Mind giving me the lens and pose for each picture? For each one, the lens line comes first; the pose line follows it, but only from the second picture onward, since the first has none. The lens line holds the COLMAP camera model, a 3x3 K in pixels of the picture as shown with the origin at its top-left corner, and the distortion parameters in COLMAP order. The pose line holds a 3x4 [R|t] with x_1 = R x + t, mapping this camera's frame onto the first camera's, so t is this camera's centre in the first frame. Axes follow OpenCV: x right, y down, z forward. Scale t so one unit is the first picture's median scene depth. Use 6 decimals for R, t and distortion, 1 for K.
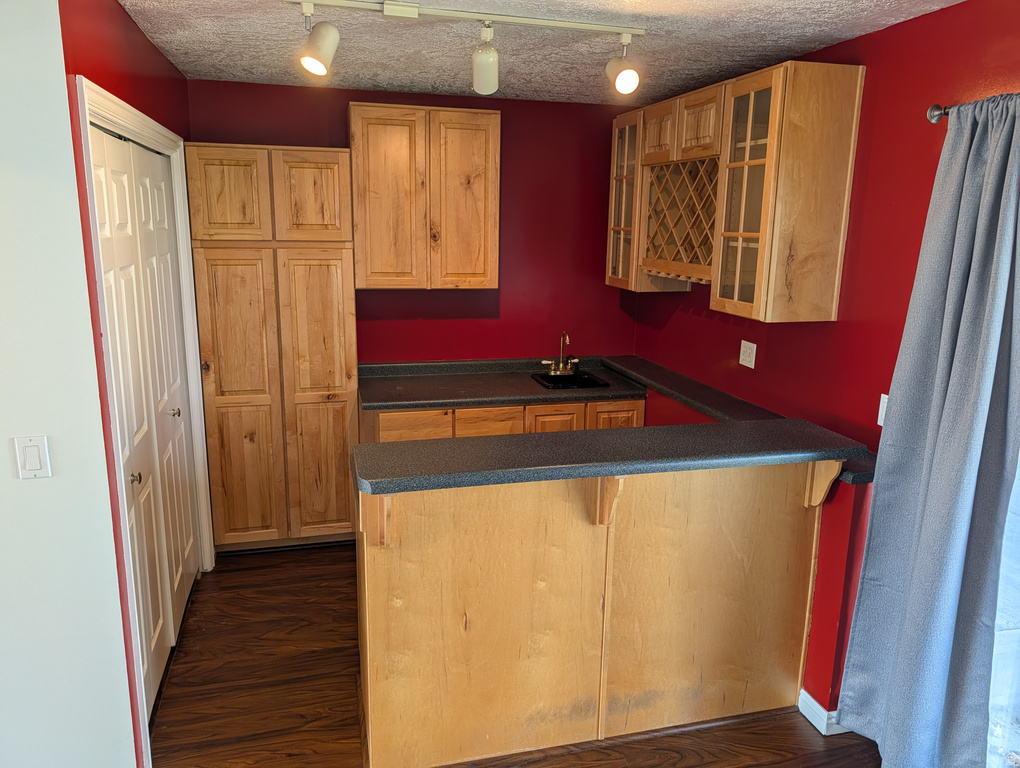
lens RADIAL K [[728.5, 0, 506.8], [0, 728.5, 375.3], [0, 0, 1]] dist [0.011894, -0.016765]
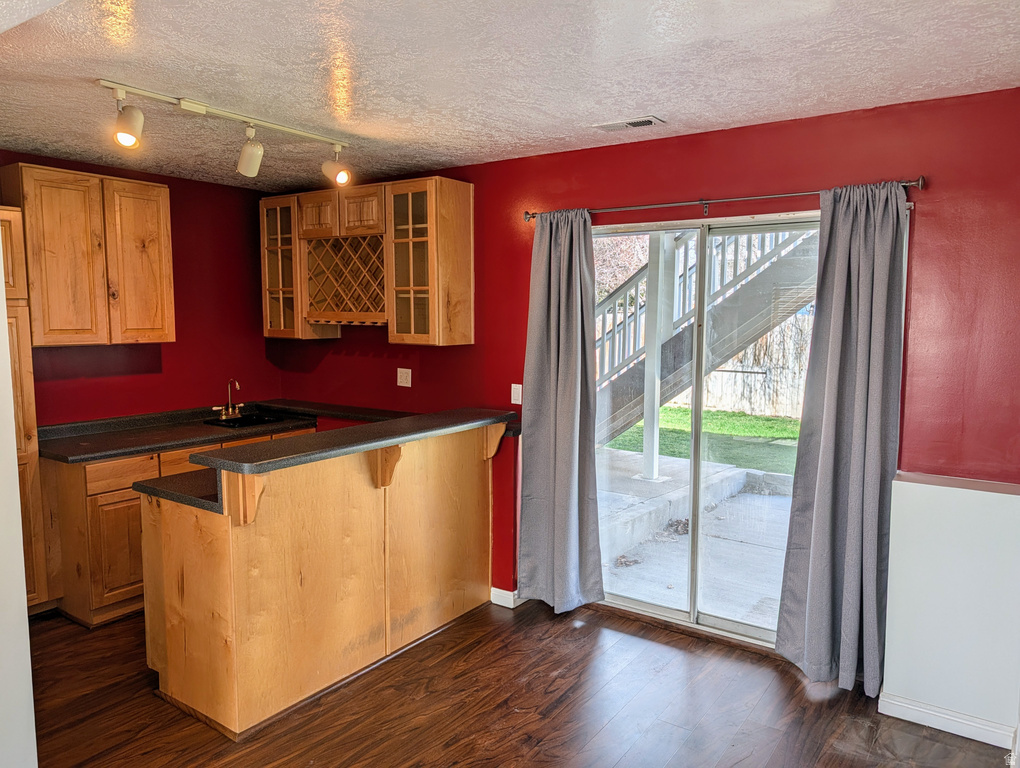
lens RADIAL K [[728.5, 0, 514.0], [0, 728.5, 389.2], [0, 0, 1]] dist [0.011894, -0.016765]
pose [[0.763968, -0.081584, 0.640076, -0.481038], [0.140175, 0.989269, -0.041214, 0.096786], [-0.629845, 0.121209, 0.767205, -0.220763]]
